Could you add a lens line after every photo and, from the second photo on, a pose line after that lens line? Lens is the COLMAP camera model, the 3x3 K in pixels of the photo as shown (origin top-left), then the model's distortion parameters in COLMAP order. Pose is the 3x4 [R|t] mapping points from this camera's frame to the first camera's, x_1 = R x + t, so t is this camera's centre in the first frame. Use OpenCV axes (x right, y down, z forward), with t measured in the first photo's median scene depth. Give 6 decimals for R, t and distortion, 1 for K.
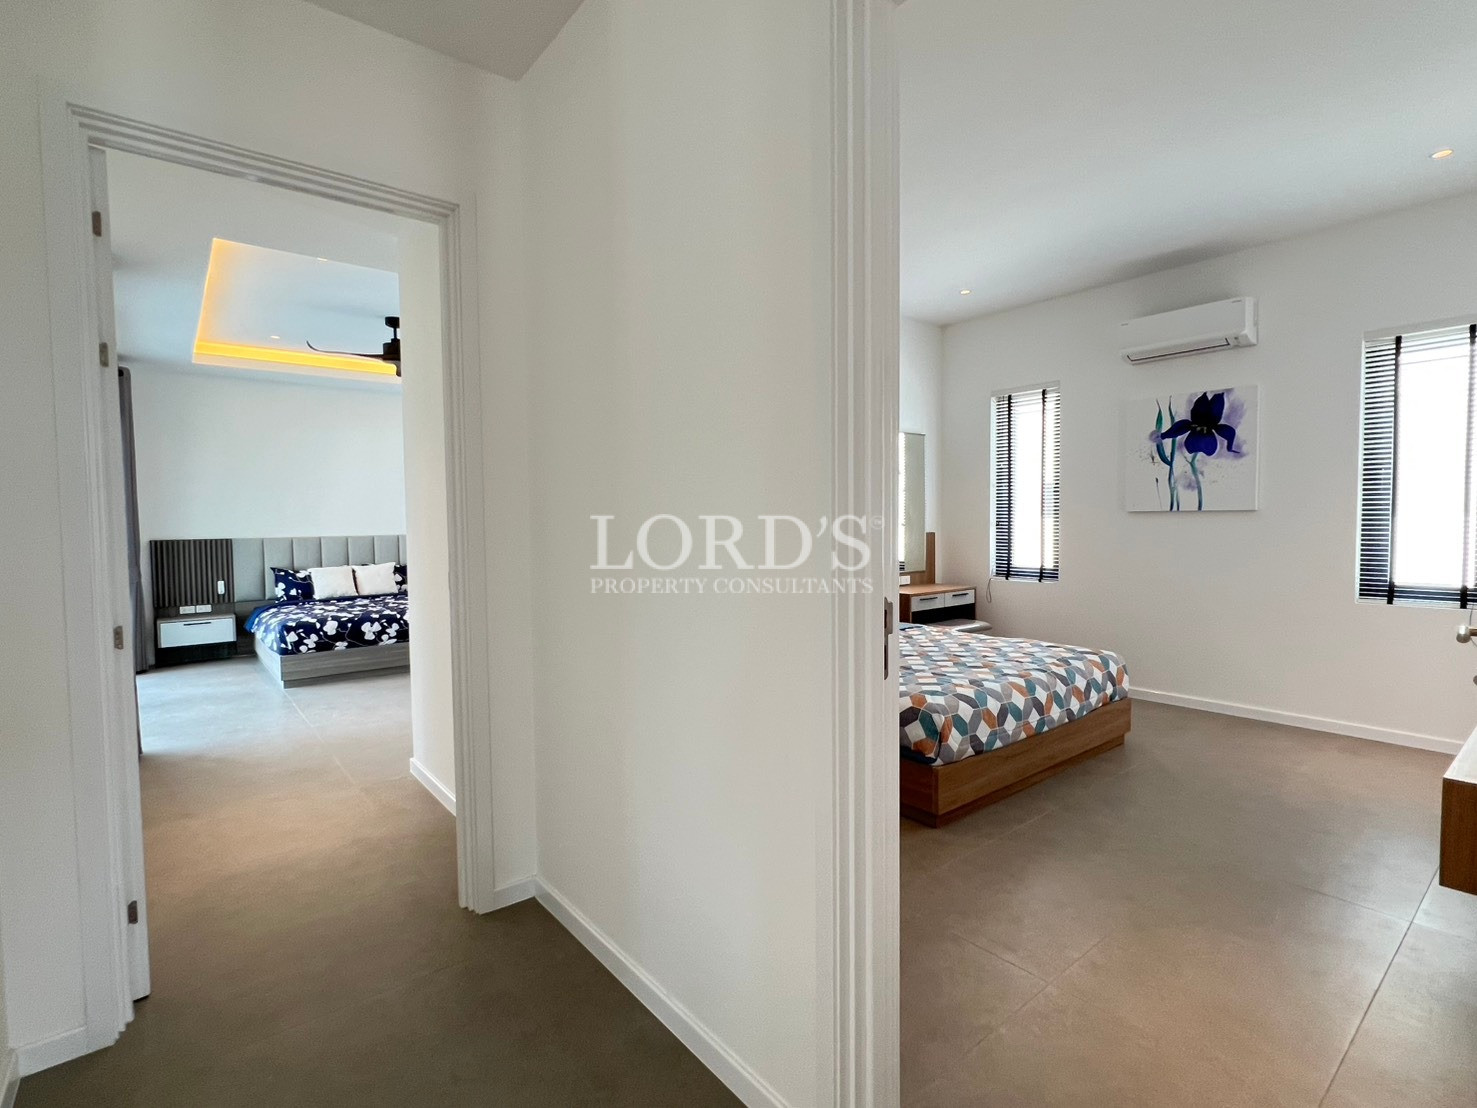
lens RADIAL K [[719.3, 0, 738.5], [0, 719.3, 554.0], [0, 0, 1]] dist [-0.002007, -0.000136]
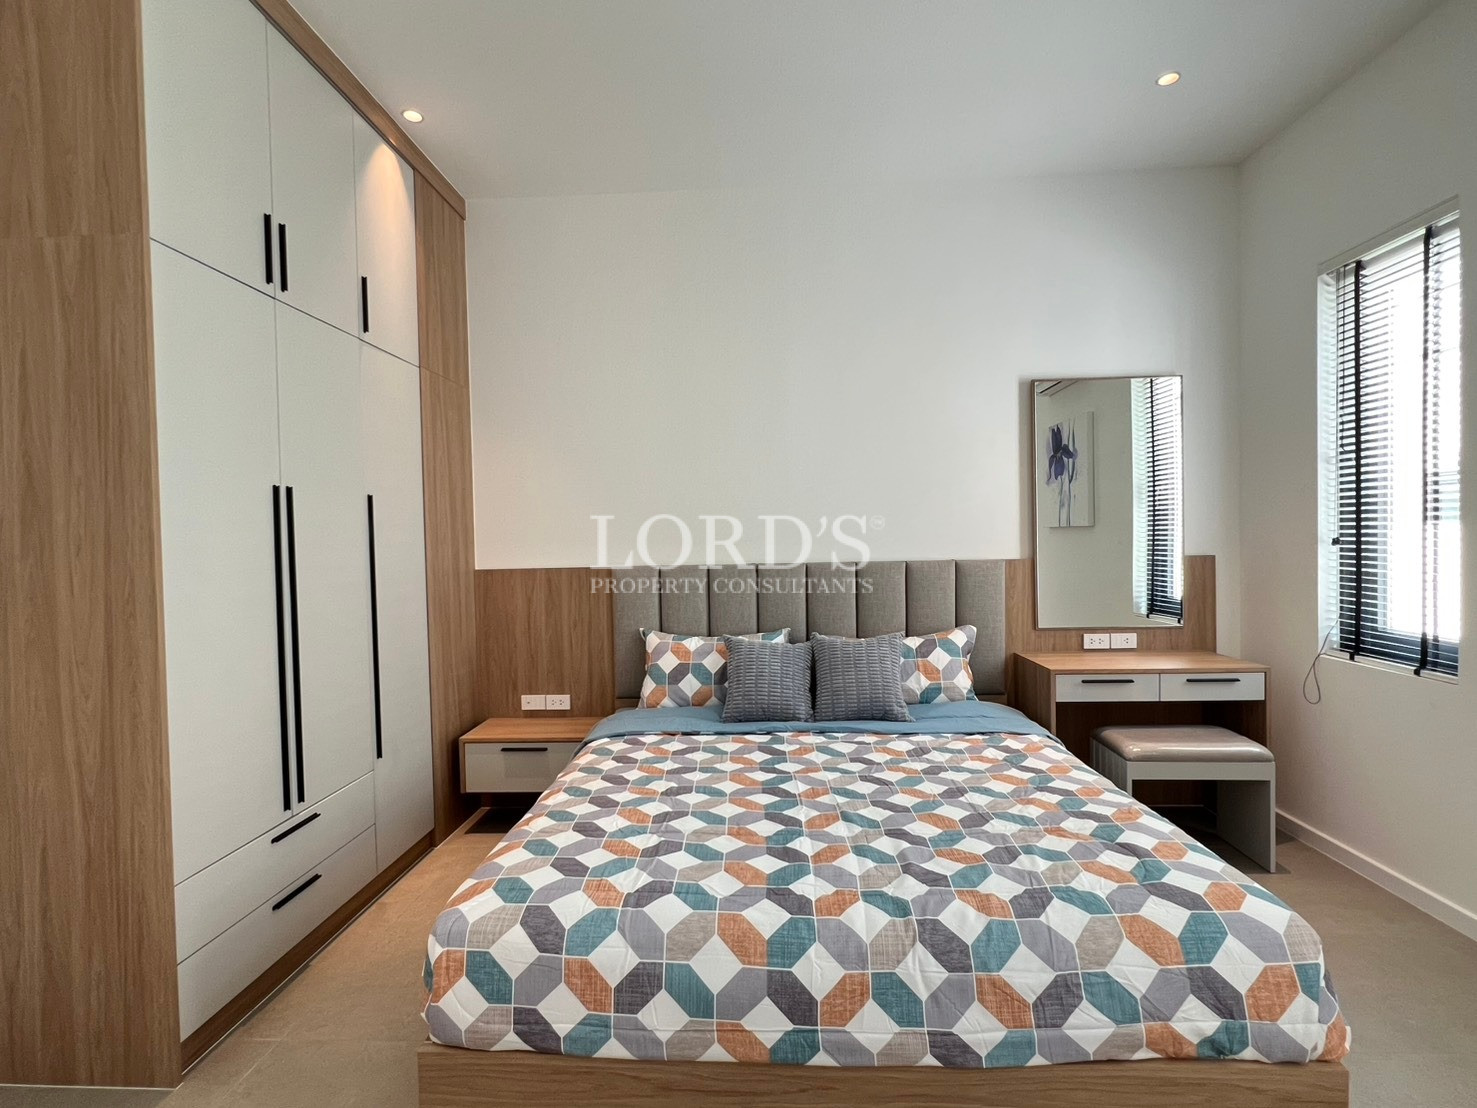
lens RADIAL K [[719.3, 0, 738.5], [0, 719.3, 554.0], [0, 0, 1]] dist [-0.002007, -0.000136]
pose [[0.736518, 0.004367, -0.676404, 0.675282], [-0.014016, 0.999863, -0.008807, -0.038792], [0.676273, 0.015967, 0.736478, 0.674733]]
